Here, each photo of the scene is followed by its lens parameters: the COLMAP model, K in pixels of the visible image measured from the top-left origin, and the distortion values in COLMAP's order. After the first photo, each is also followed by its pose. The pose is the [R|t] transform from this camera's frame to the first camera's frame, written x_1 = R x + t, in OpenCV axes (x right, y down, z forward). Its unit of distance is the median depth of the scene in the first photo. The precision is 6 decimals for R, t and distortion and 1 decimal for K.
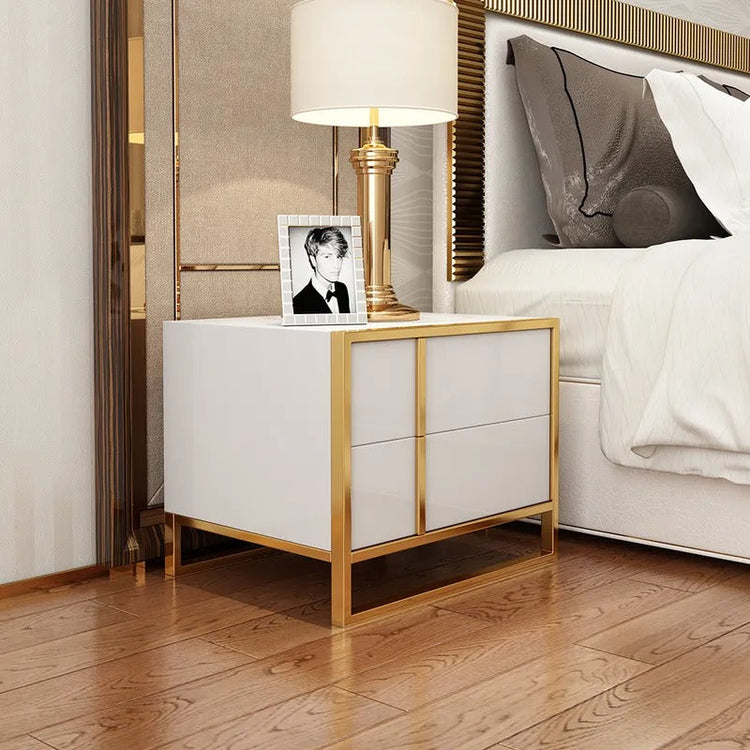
lens RADIAL K [[1116.9, 0, 342.3], [0, 1116.9, 494.5], [0, 0, 1]] dist [-0.148466, 0.000000]
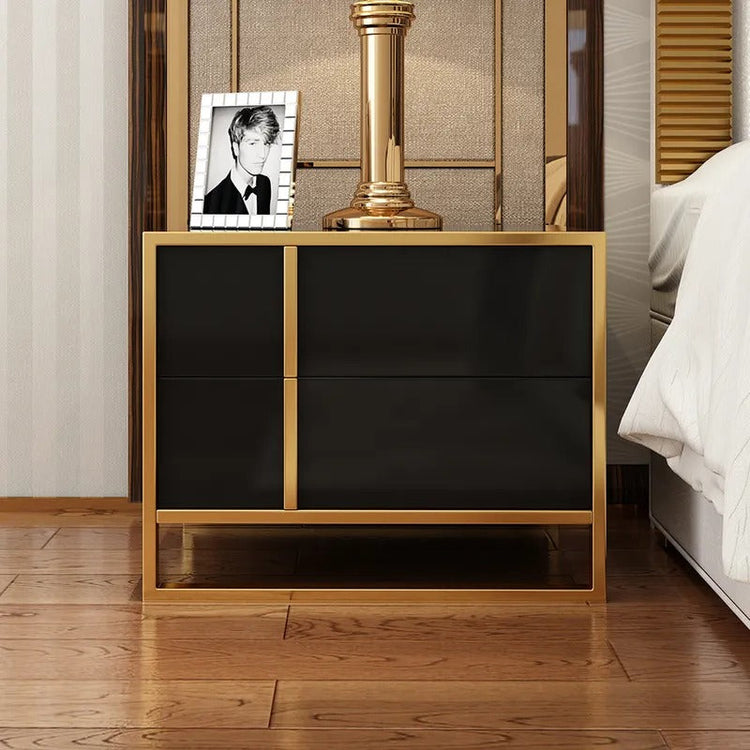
lens RADIAL K [[1427.0, 0, 372.0], [0, 1427.0, 380.1], [0, 0, 1]] dist [-0.152202, 0.000000]
pose [[0.714359, 0.091215, -0.693809, 0.767795], [-0.143786, 0.989446, -0.017963, -0.040894], [0.684848, 0.112592, 0.719935, 0.346504]]
